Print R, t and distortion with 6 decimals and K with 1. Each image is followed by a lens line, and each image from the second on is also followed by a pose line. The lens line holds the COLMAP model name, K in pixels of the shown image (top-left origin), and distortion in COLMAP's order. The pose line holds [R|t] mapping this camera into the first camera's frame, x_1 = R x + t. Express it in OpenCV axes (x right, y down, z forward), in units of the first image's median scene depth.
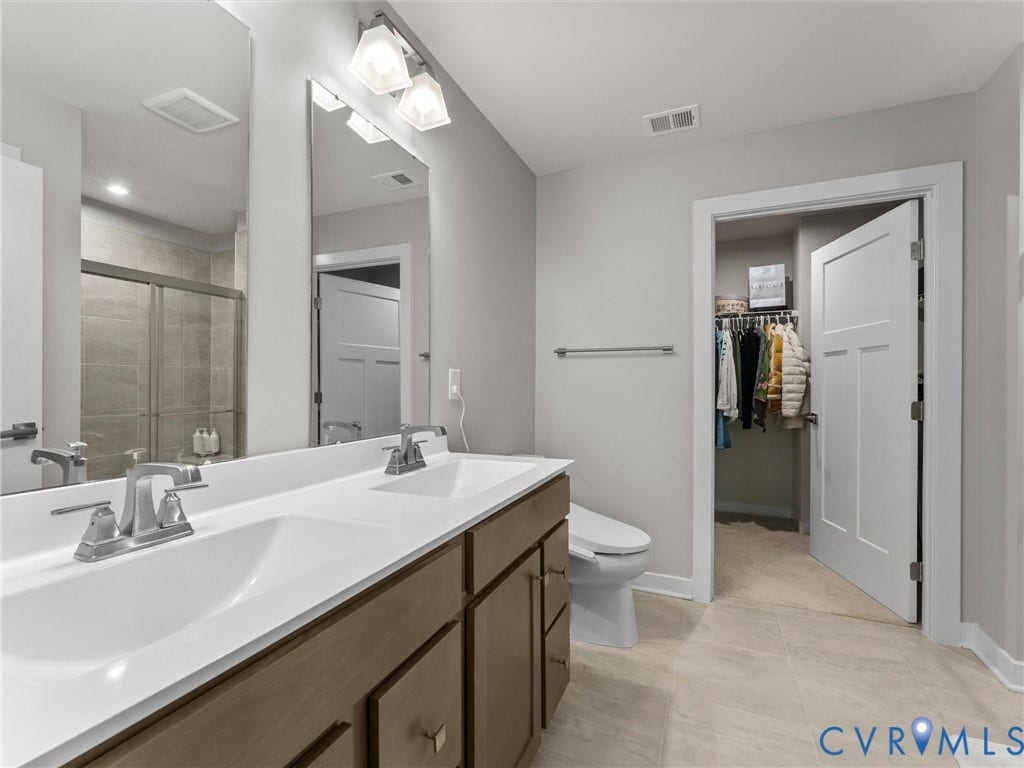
lens RADIAL K [[475.9, 0, 507.7], [0, 475.9, 376.8], [0, 0, 1]] dist [-0.001098, -0.000273]
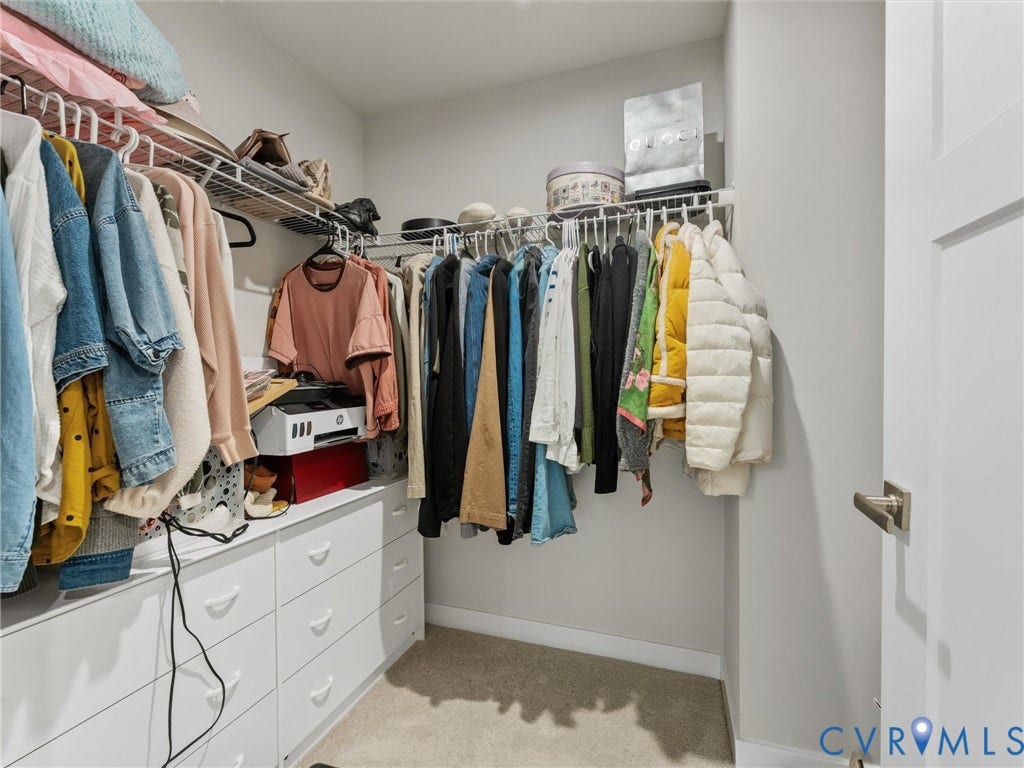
lens RADIAL K [[475.9, 0, 507.7], [0, 475.9, 376.8], [0, 0, 1]] dist [-0.001098, -0.000273]
pose [[0.997156, -0.011164, 0.074540, 0.395980], [0.010039, 0.999830, 0.015452, 0.009022], [-0.074700, -0.014660, 0.997098, 0.623471]]
